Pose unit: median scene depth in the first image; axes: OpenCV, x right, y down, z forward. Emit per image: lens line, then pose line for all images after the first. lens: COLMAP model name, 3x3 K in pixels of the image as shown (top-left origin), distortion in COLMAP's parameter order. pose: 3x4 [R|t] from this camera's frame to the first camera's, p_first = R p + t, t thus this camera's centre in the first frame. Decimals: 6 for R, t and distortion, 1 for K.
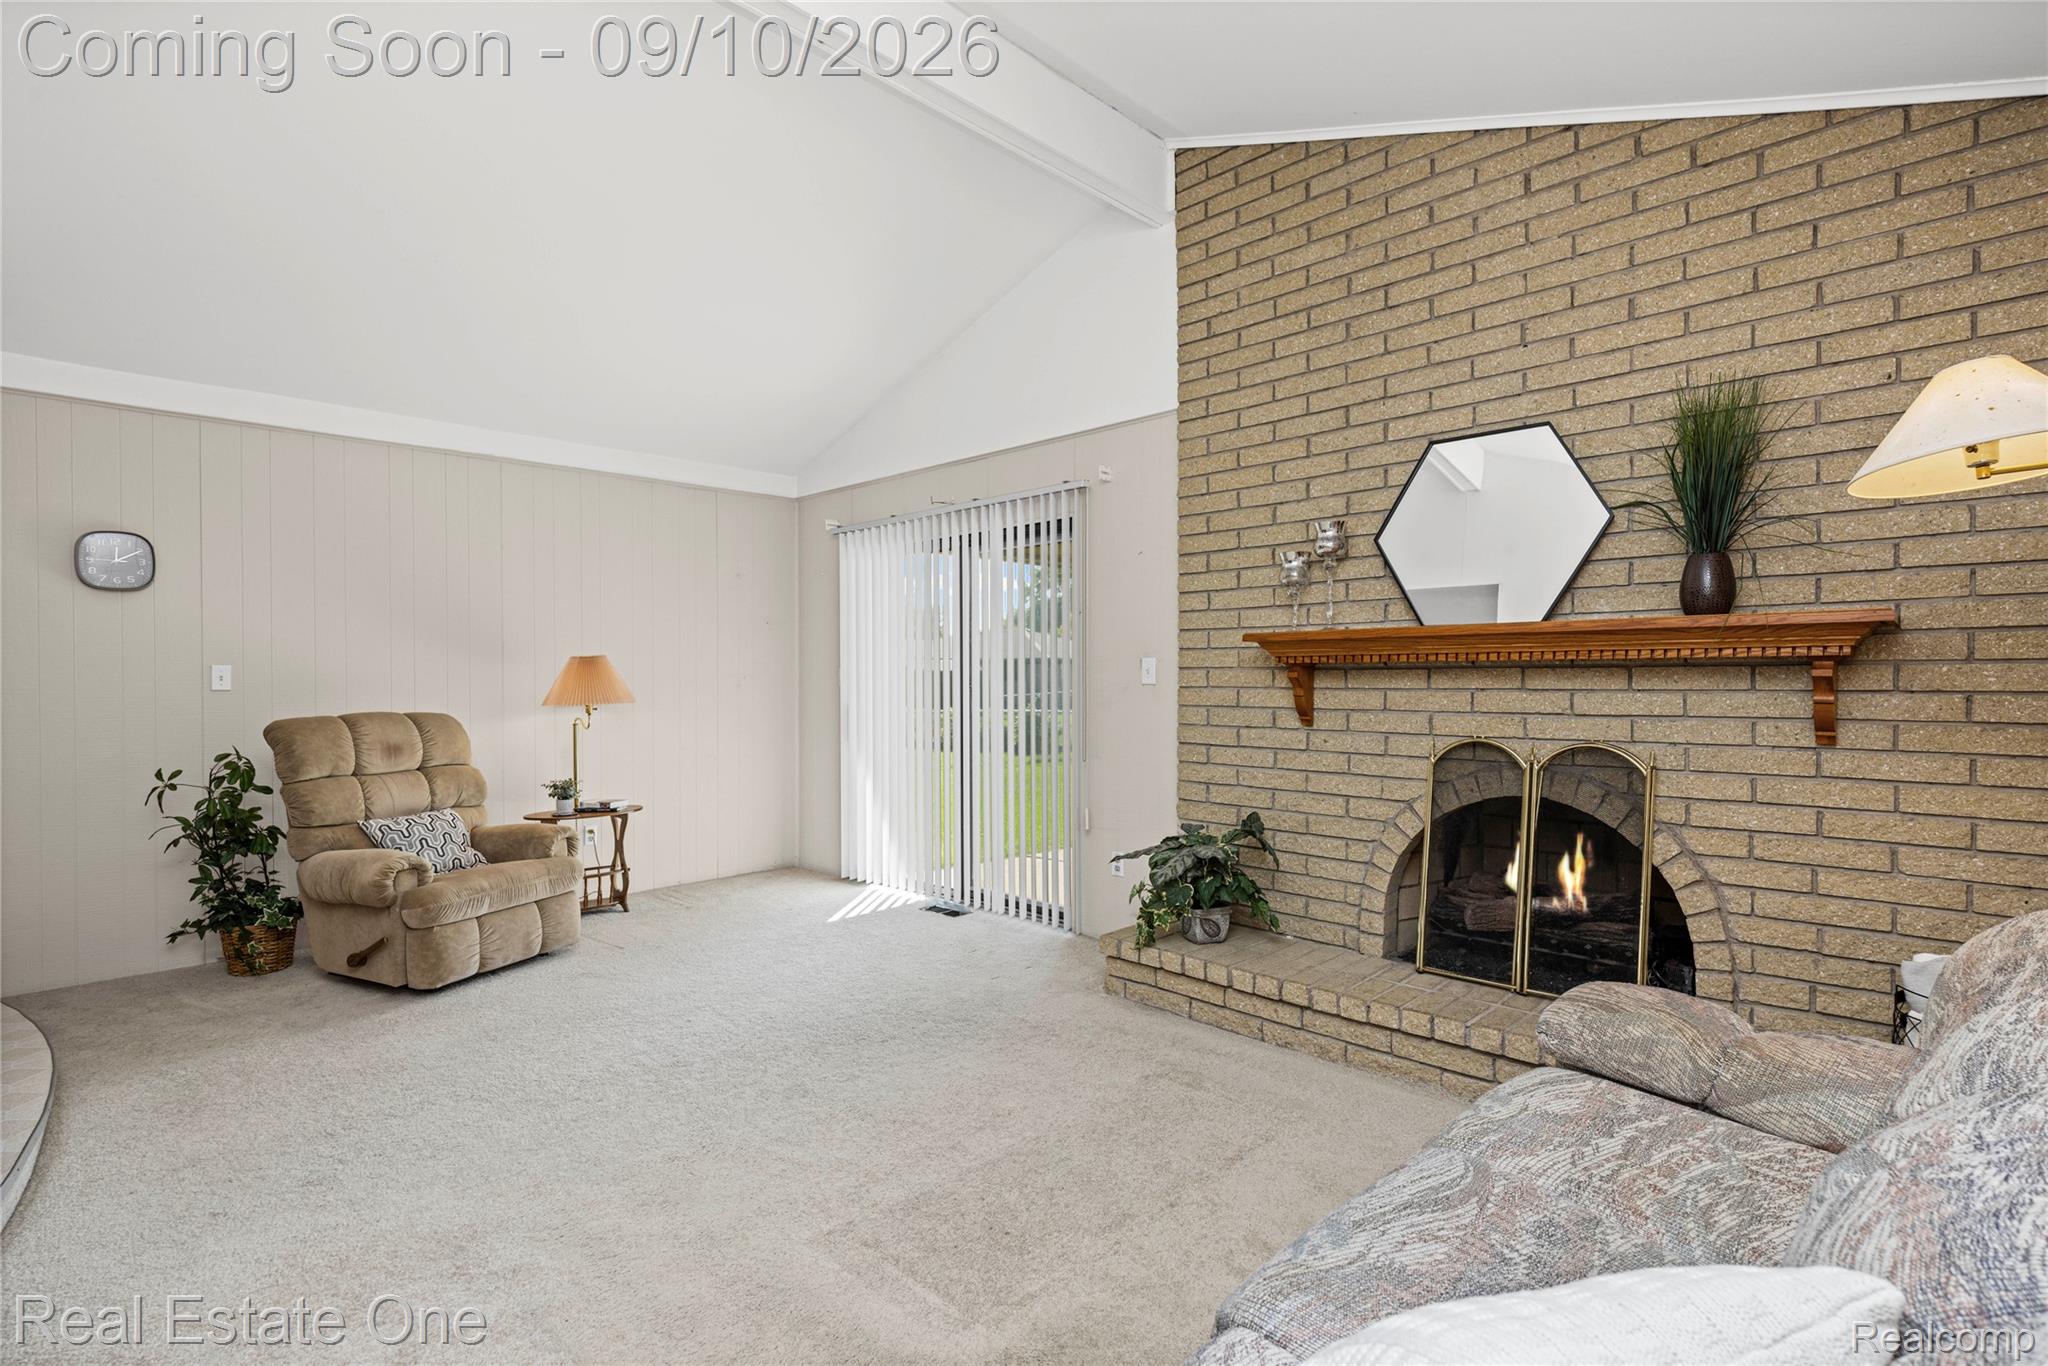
lens RADIAL K [[979.9, 0, 1019.7], [0, 979.9, 686.0], [0, 0, 1]] dist [0.002950, -0.001342]
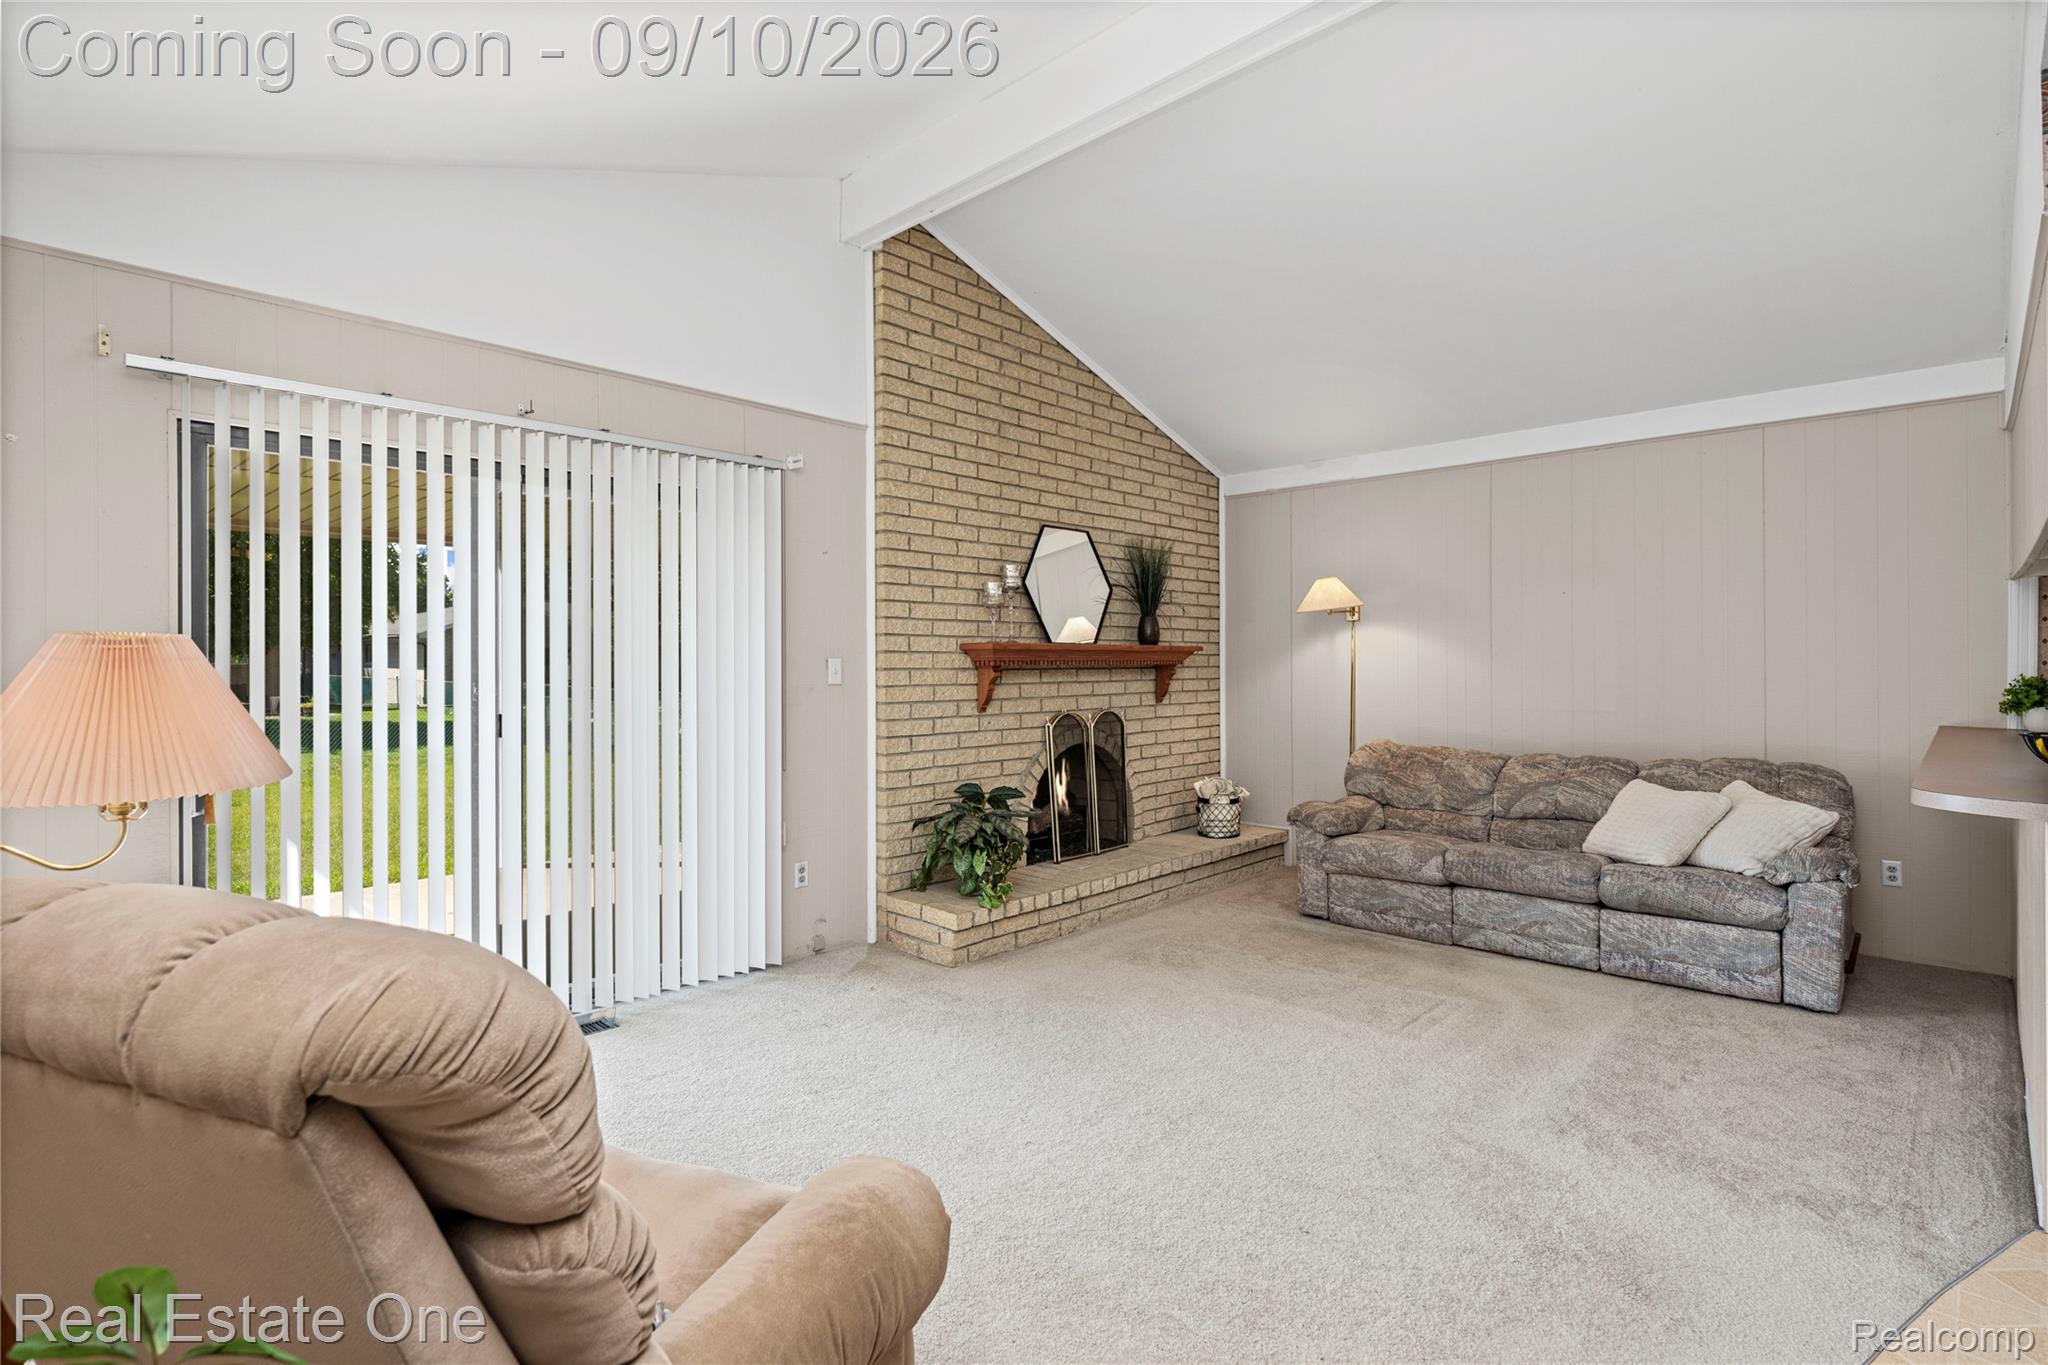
lens RADIAL K [[979.9, 0, 1030.2], [0, 979.9, 661.4], [0, 0, 1]] dist [0.002950, -0.001342]
pose [[-0.023712, 0.003879, 0.999711, -1.152680], [0.010772, 0.999935, -0.003624, -0.025937], [-0.999661, 0.010683, -0.023752, 1.071376]]
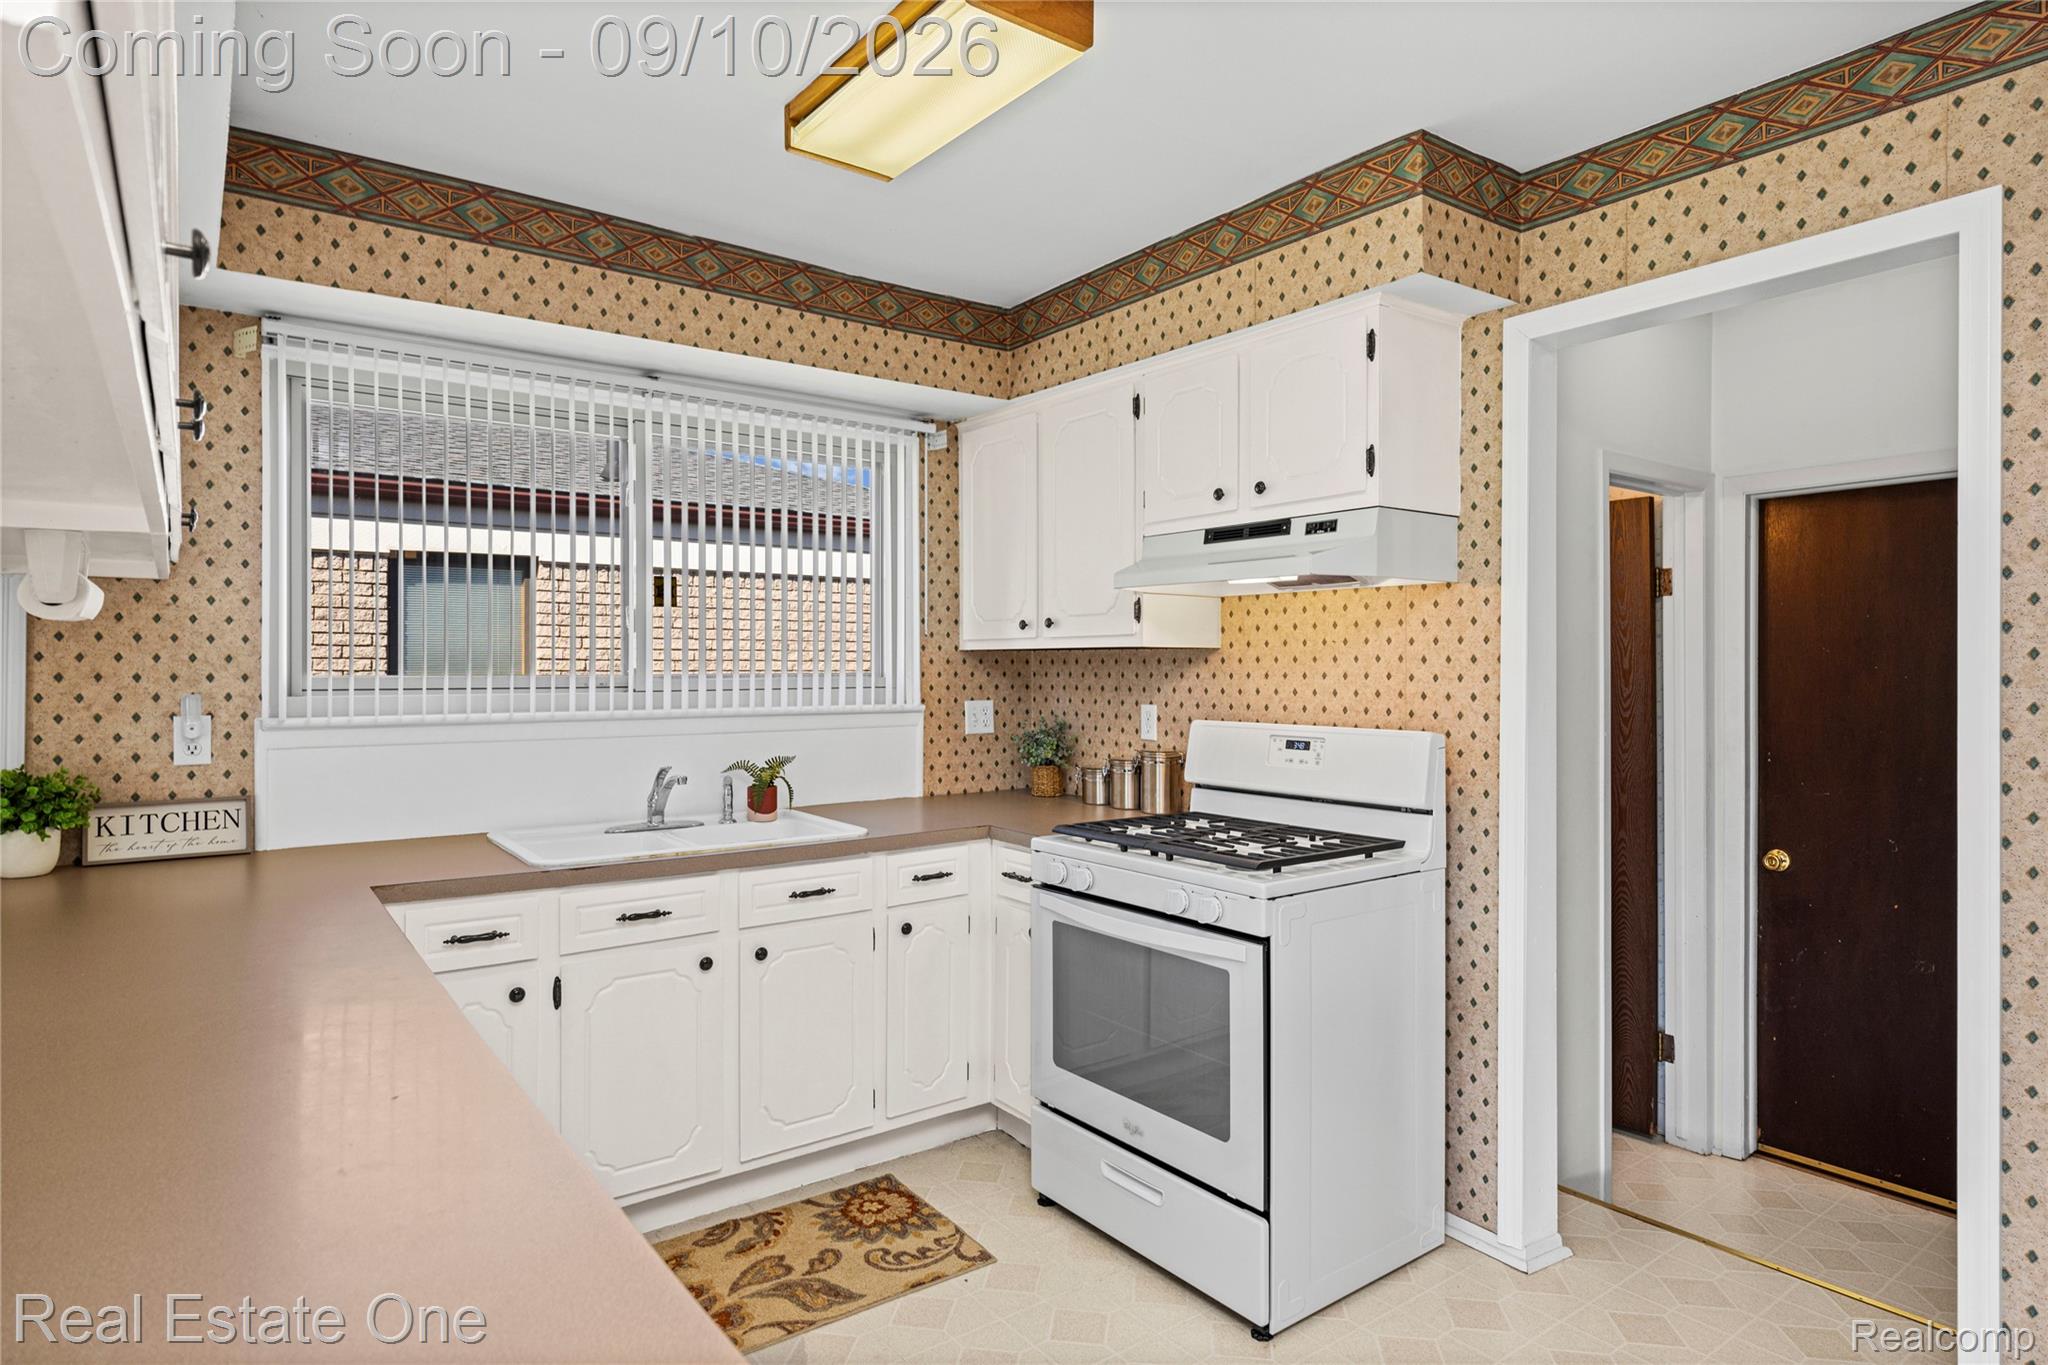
lens RADIAL K [[1120.4, 0, 1021.6], [0, 1120.4, 671.8], [0, 0, 1]] dist [-0.000810, 0.002156]
pose [[-0.988985, 0.003319, 0.147979, -0.722988], [0.004565, 0.999957, 0.008086, -0.059275], [-0.147946, 0.008672, -0.988957, 0.434071]]
